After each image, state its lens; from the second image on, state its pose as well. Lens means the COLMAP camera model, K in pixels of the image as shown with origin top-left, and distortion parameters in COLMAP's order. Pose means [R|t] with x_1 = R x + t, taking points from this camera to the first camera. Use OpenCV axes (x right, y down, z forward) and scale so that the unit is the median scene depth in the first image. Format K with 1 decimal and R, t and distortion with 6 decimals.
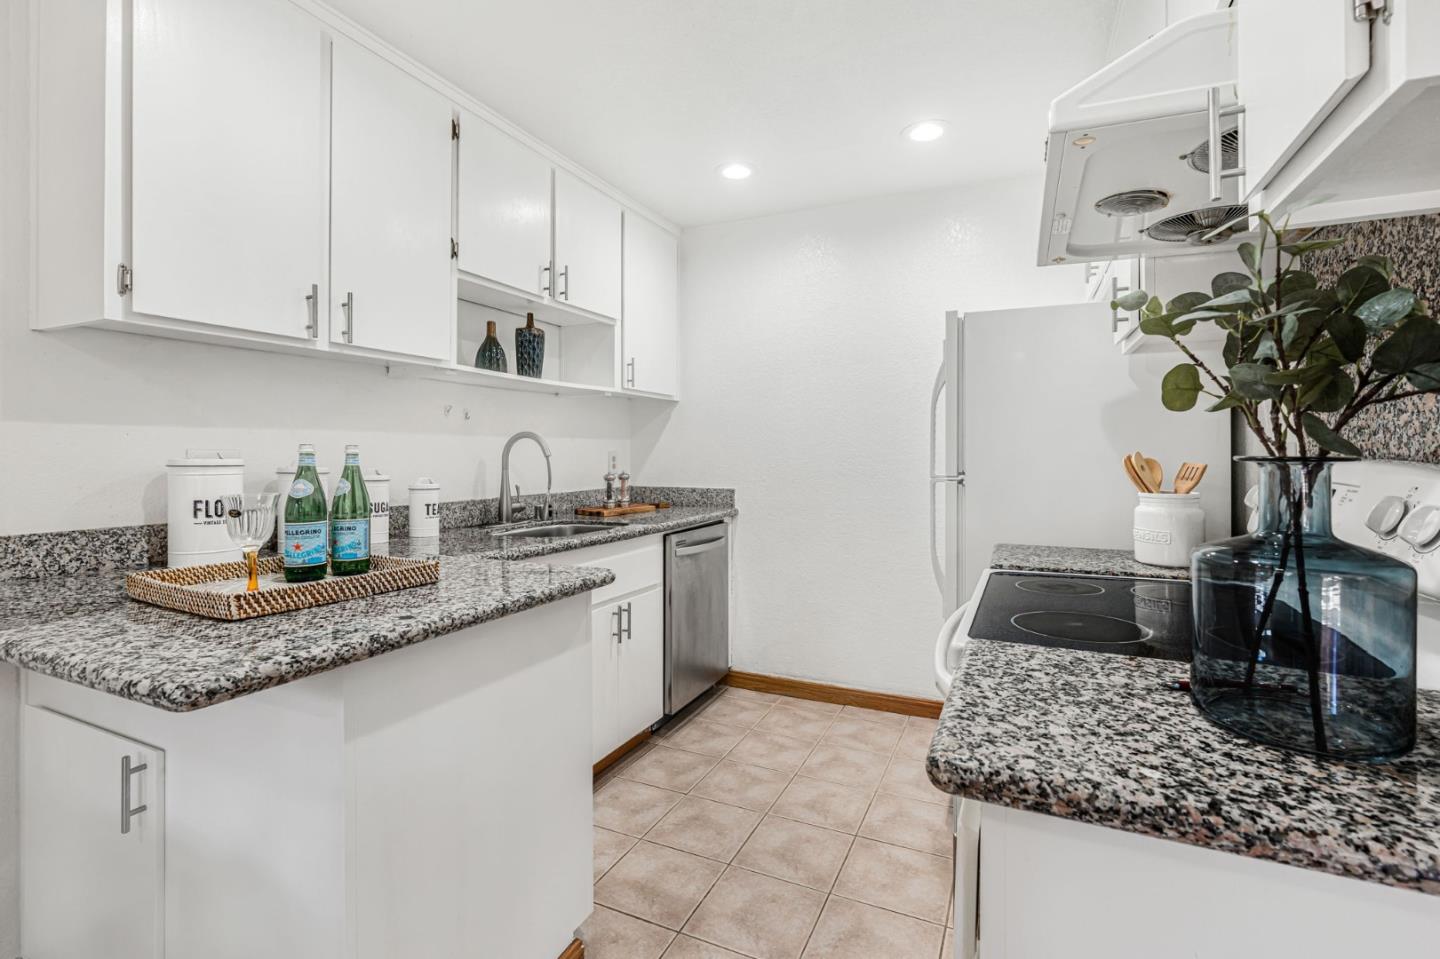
lens RADIAL K [[659.9, 0, 743.1], [0, 659.9, 451.2], [0, 0, 1]] dist [-0.006350, 0.001486]
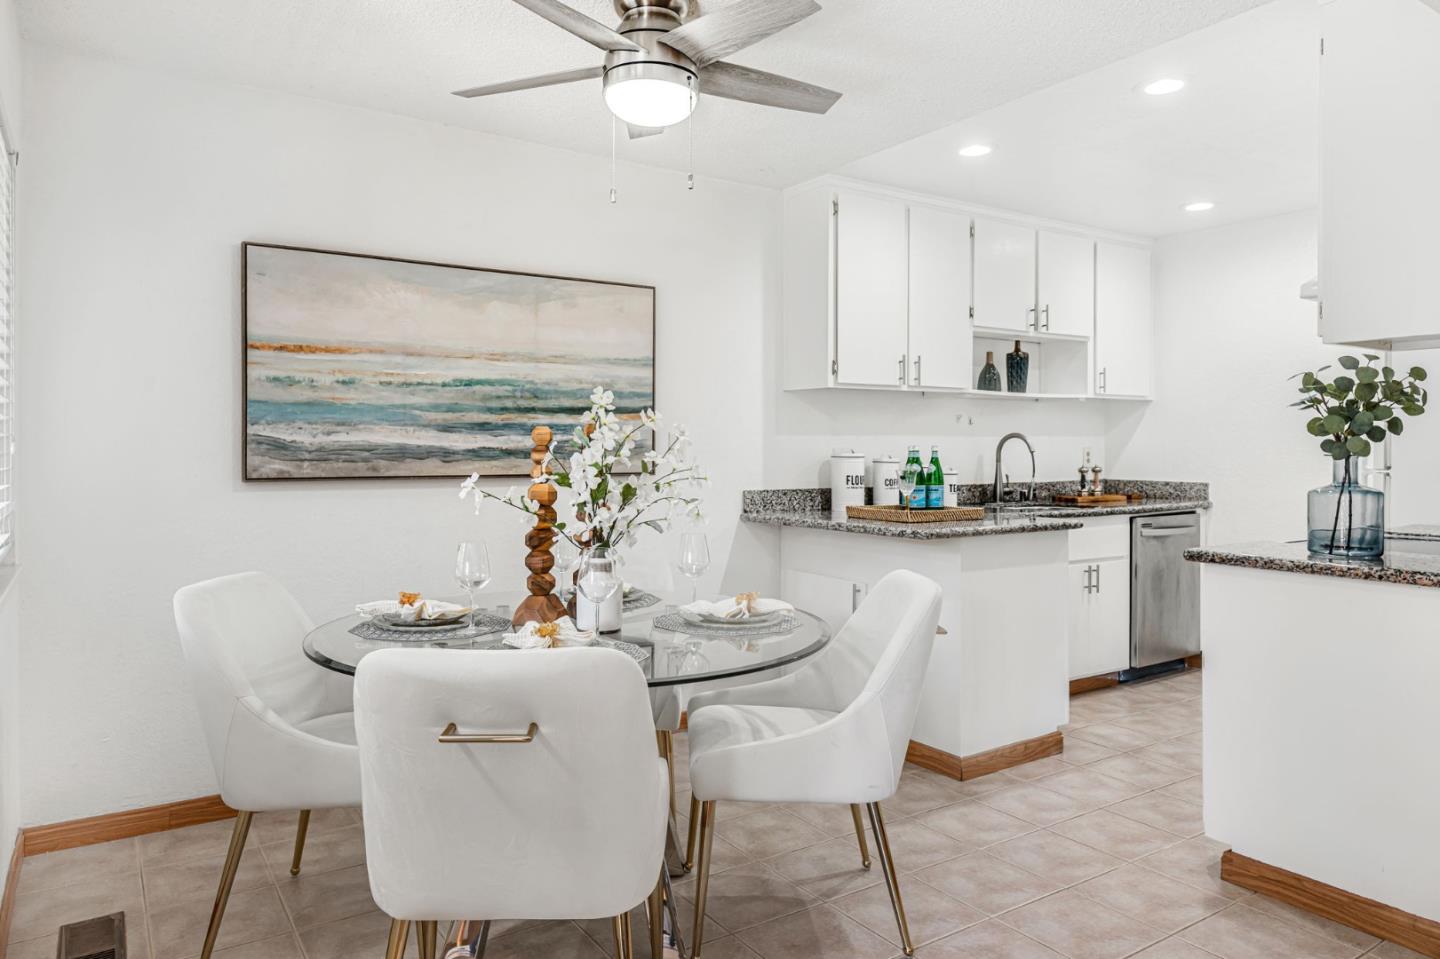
lens RADIAL K [[928.4, 0, 699.4], [0, 928.4, 450.0], [0, 0, 1]] dist [-0.006343, -0.000019]
pose [[0.825409, 0.002584, -0.564529, 0.203192], [0.002232, 0.999967, 0.007841, -0.012411], [0.564530, -0.007732, 0.825376, -0.920222]]
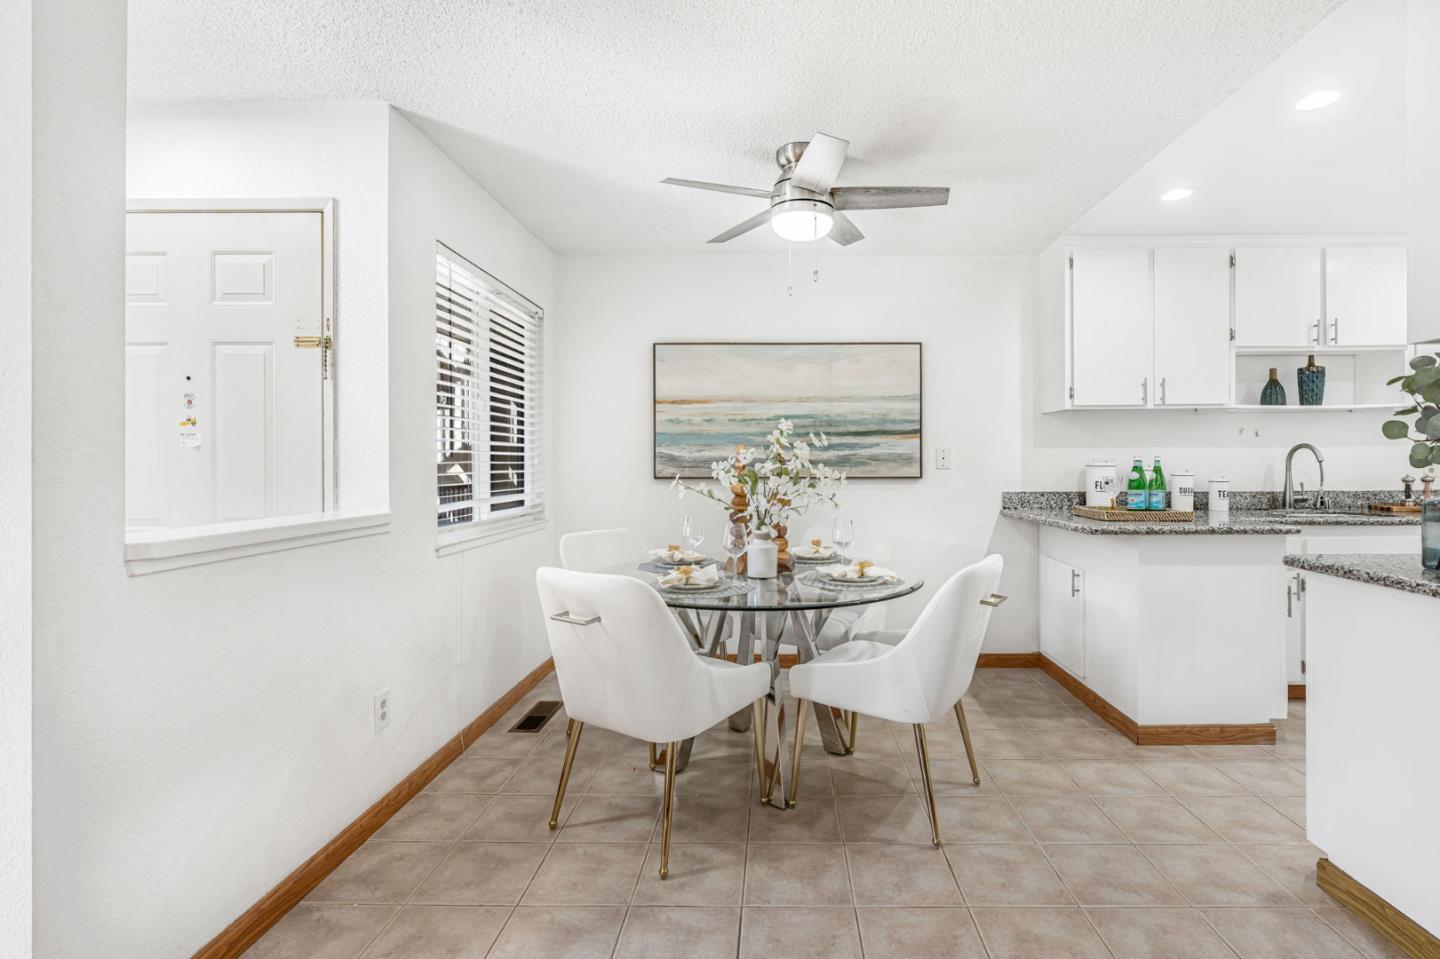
lens RADIAL K [[659.9, 0, 767.1], [0, 659.9, 465.3], [0, 0, 1]] dist [-0.006350, 0.001486]
pose [[0.388137, 0.005427, -0.921586, 0.530914], [0.008479, 0.999919, 0.009459, -0.006980], [0.921563, -0.011486, 0.388060, -0.600463]]
